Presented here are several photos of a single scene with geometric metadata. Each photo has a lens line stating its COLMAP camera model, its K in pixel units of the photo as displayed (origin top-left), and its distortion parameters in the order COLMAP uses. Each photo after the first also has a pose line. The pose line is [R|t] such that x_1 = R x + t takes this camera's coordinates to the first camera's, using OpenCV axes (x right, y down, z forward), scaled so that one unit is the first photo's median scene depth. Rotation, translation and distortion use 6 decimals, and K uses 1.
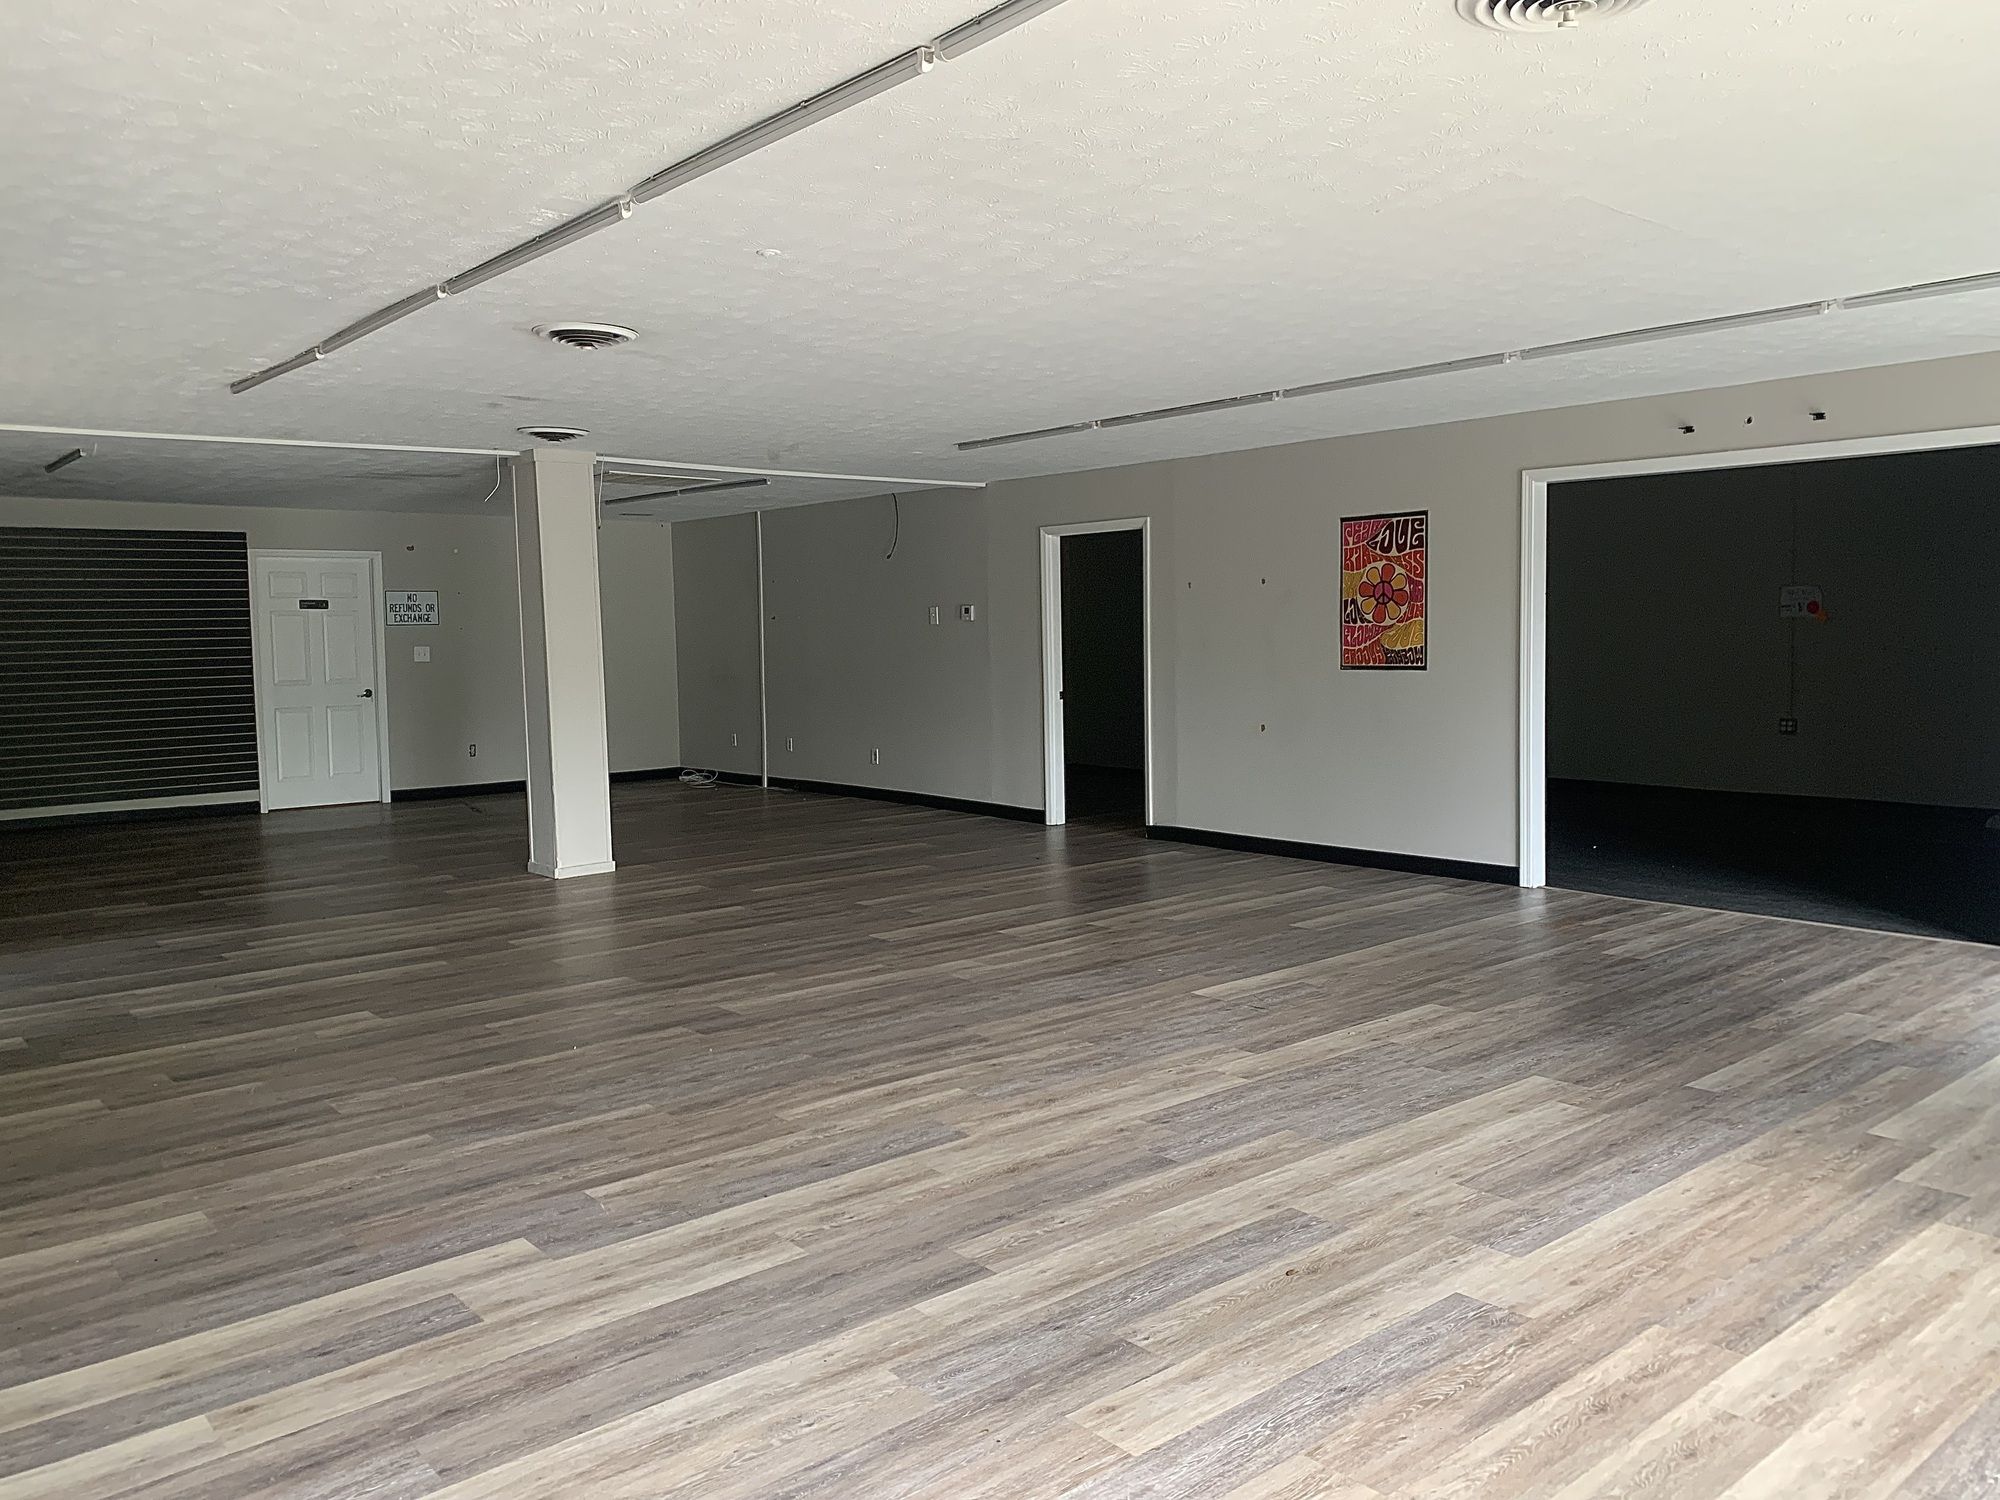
lens RADIAL K [[1530.9, 0, 990.9], [0, 1530.9, 738.4], [0, 0, 1]] dist [0.077894, -0.130920]
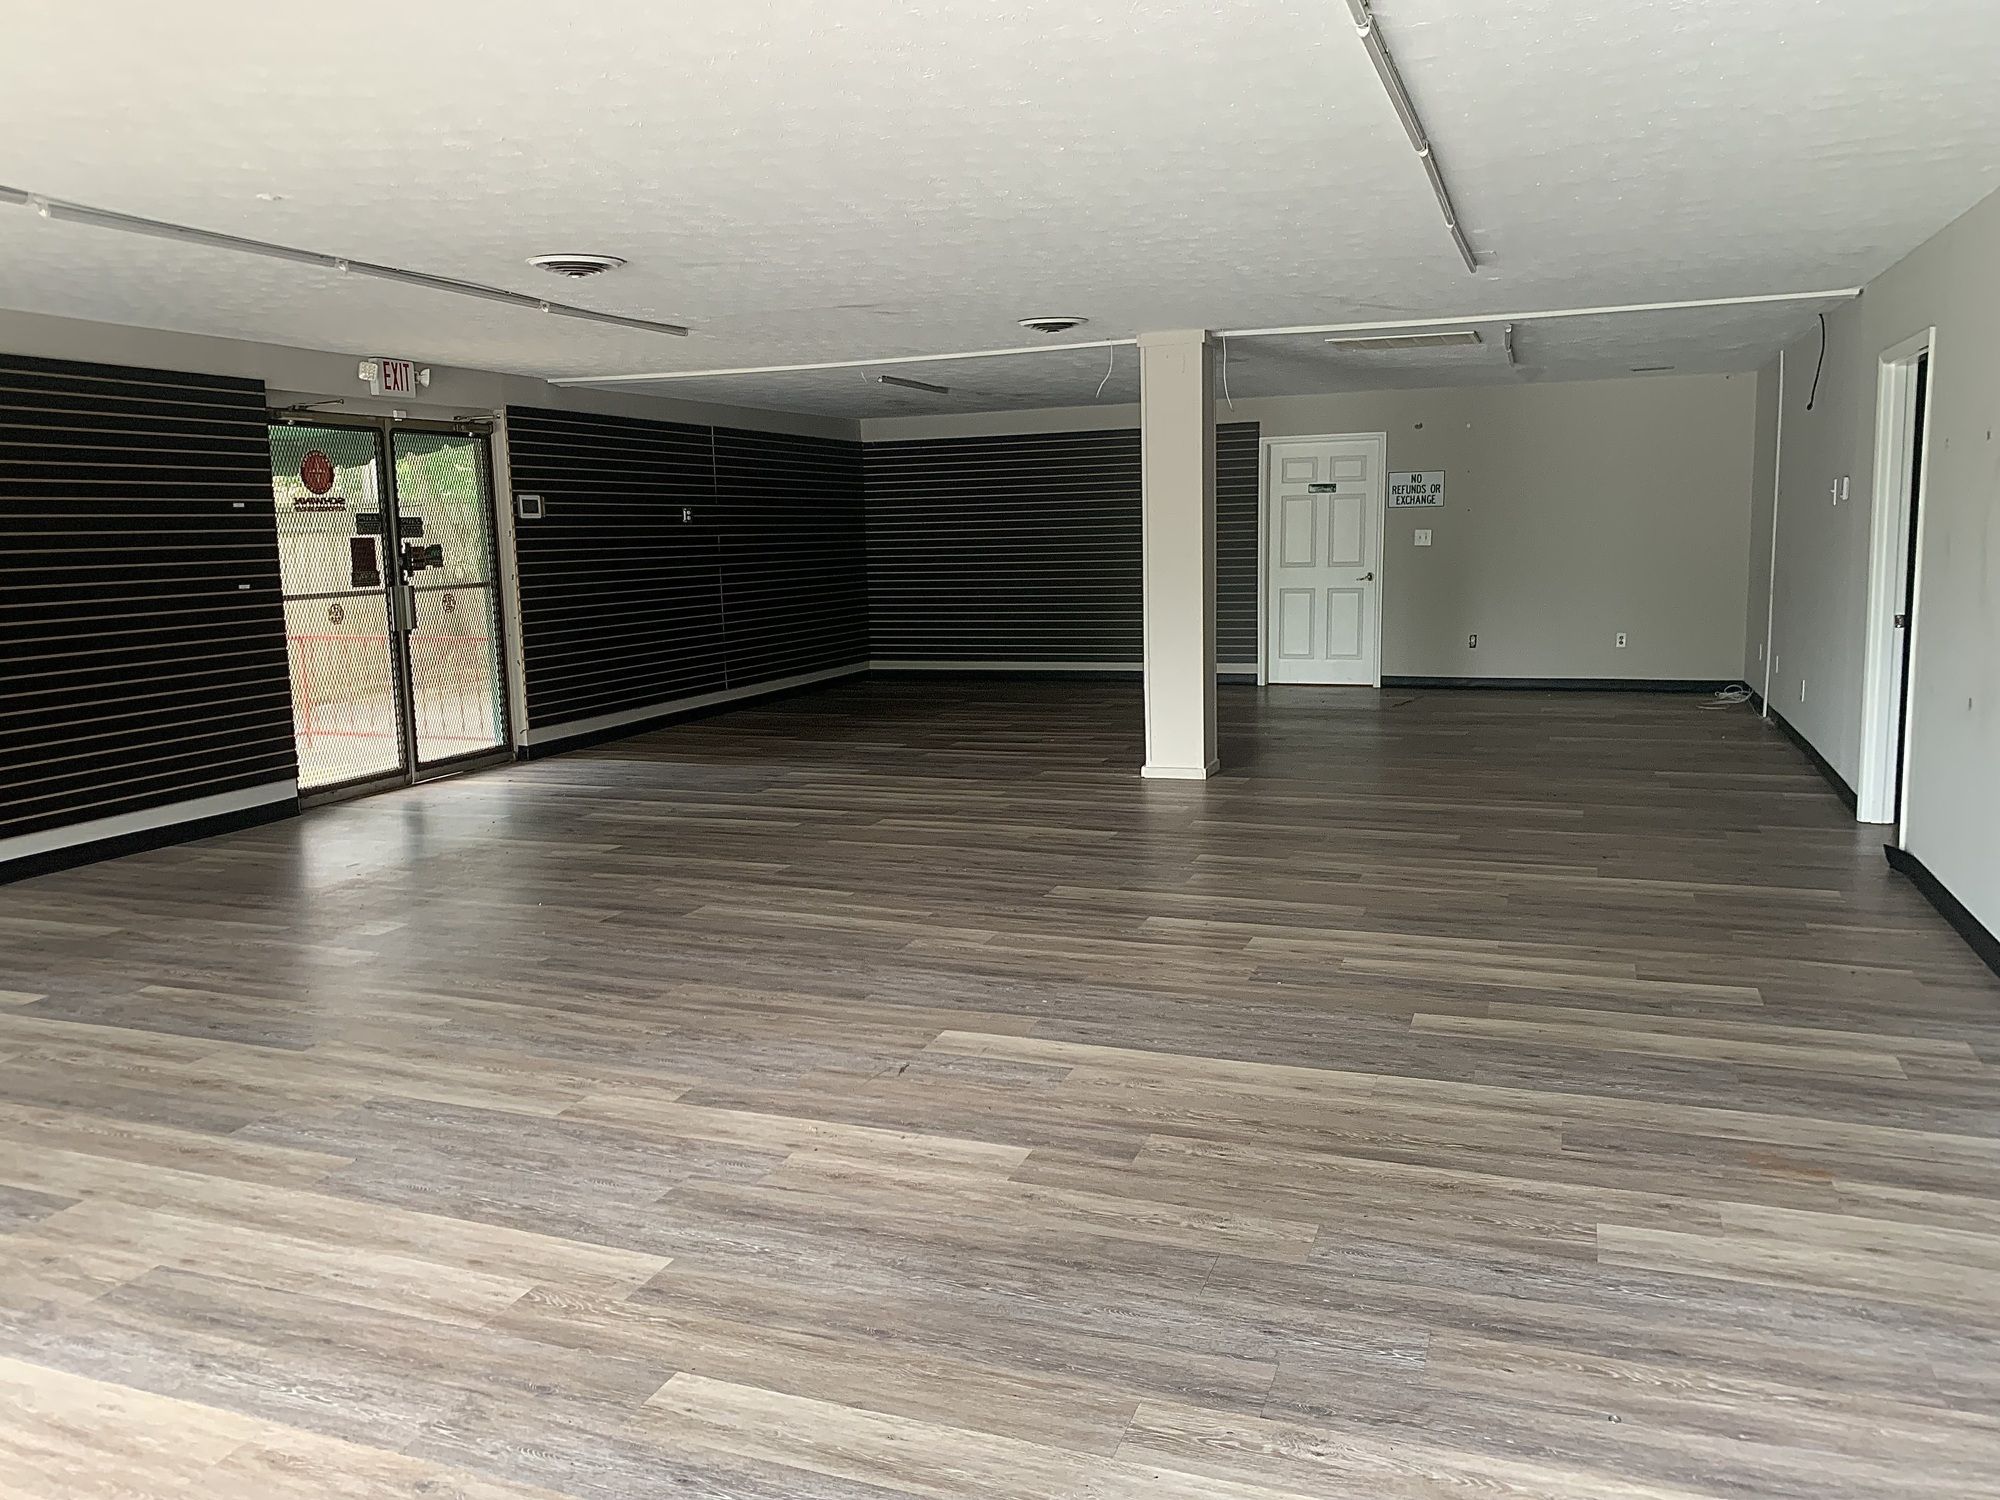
lens RADIAL K [[1554.5, 0, 993.6], [0, 1554.5, 681.6], [0, 0, 1]] dist [-0.010617, 0.011052]
pose [[0.472009, 0.090983, -0.876887, 1.093604], [-0.045879, 0.995848, 0.078631, -0.087233], [0.880399, 0.003116, 0.474223, 0.928240]]
